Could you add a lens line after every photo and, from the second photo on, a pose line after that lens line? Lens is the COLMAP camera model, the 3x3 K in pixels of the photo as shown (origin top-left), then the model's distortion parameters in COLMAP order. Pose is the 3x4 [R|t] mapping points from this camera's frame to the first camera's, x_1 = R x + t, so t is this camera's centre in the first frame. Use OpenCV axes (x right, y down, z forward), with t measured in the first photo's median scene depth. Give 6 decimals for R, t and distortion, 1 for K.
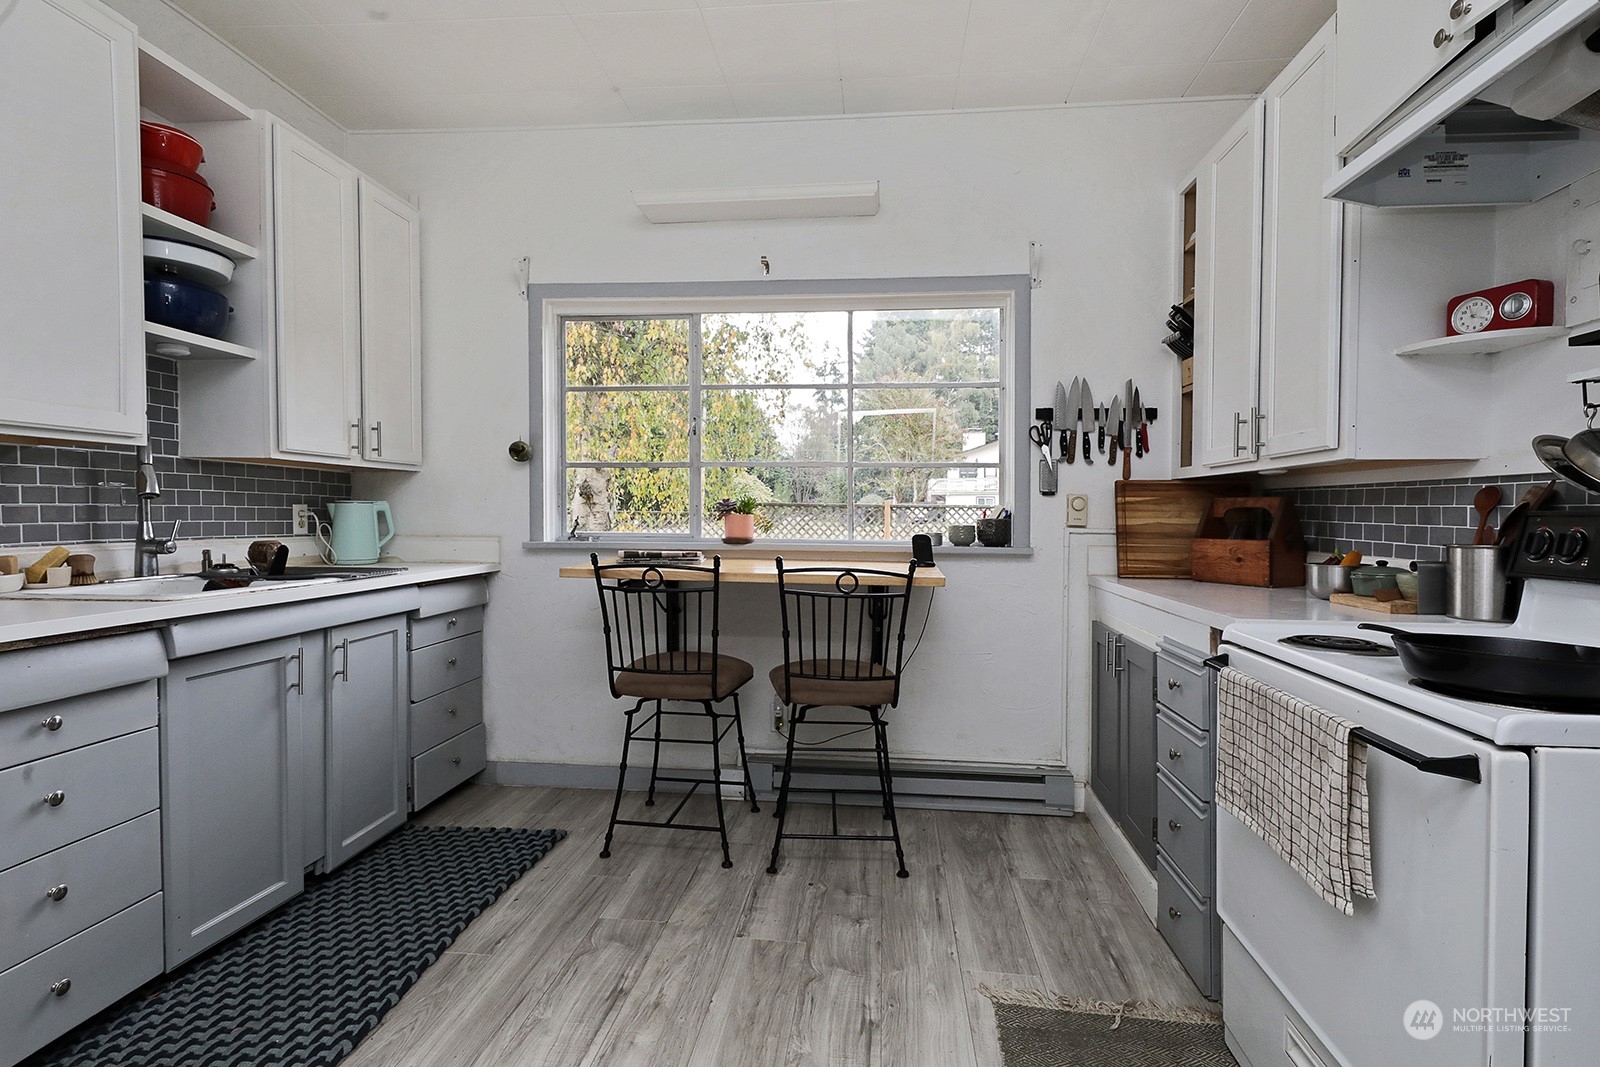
lens RADIAL K [[761.9, 0, 800.0], [0, 761.9, 533.5], [0, 0, 1]] dist [0.032520, -0.015255]
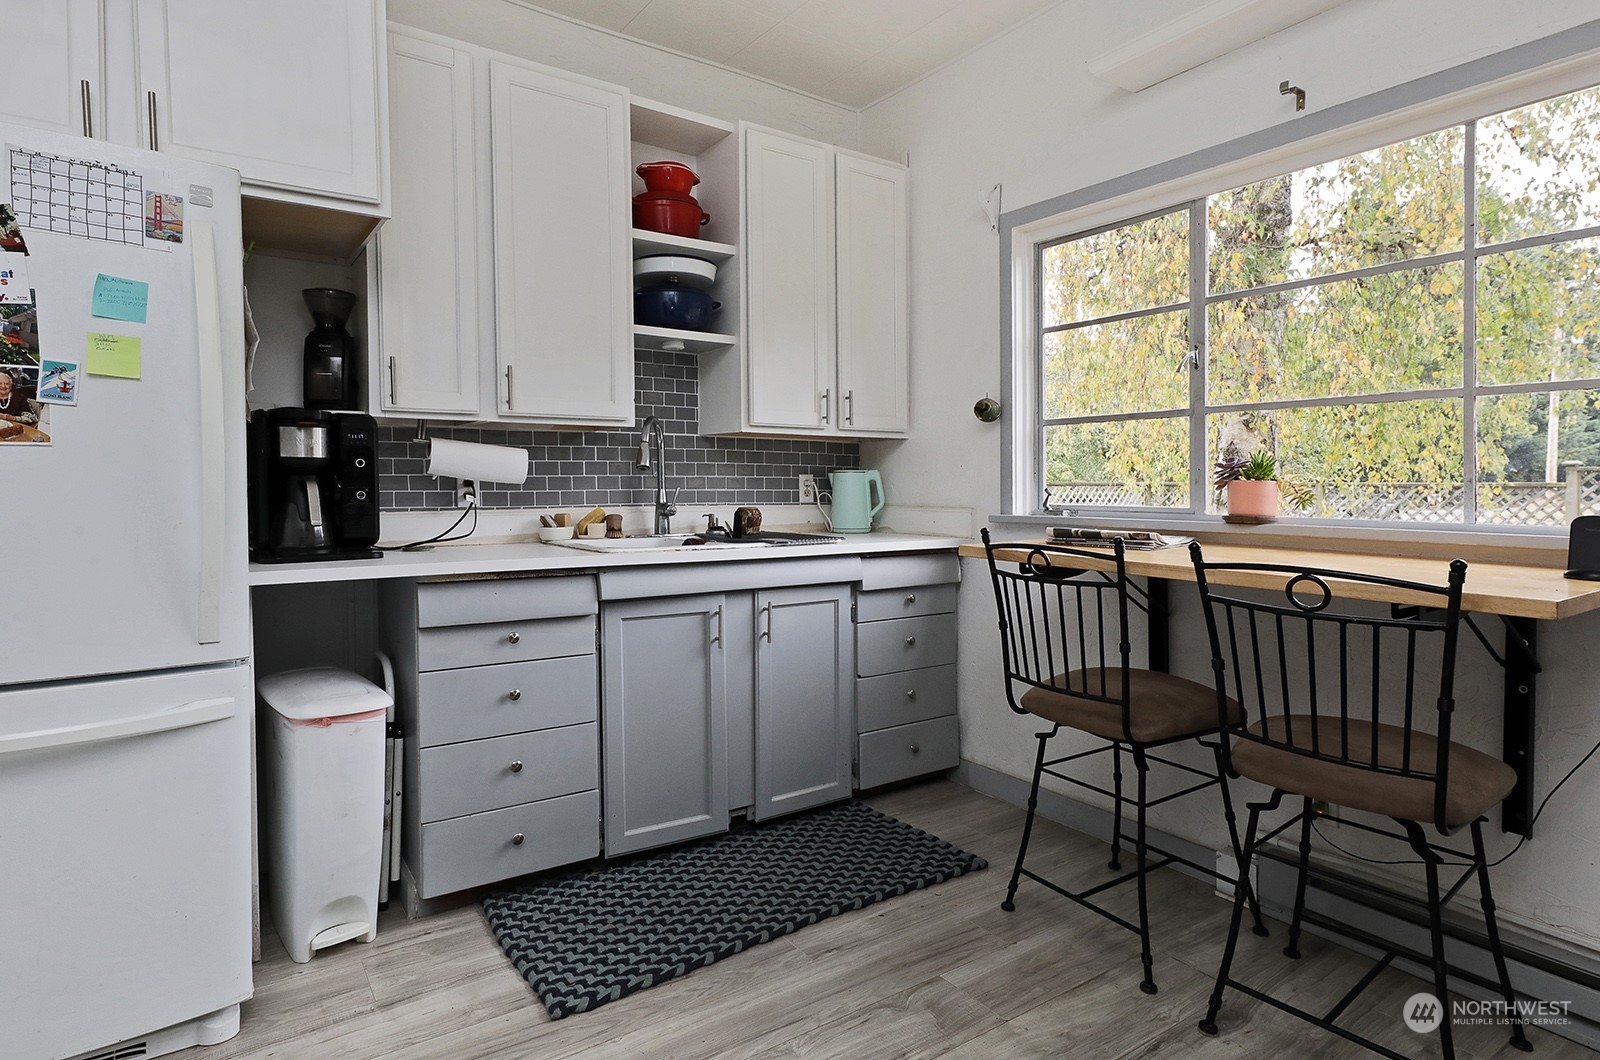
lens RADIAL K [[855.1, 0, 798.1], [0, 855.1, 501.0], [0, 0, 1]] dist [0.000712, 0.000160]
pose [[0.641663, 0.008896, -0.766935, 0.305969], [-0.017941, 0.999833, -0.003413, 0.003758], [0.766777, 0.015949, 0.641716, 0.274717]]
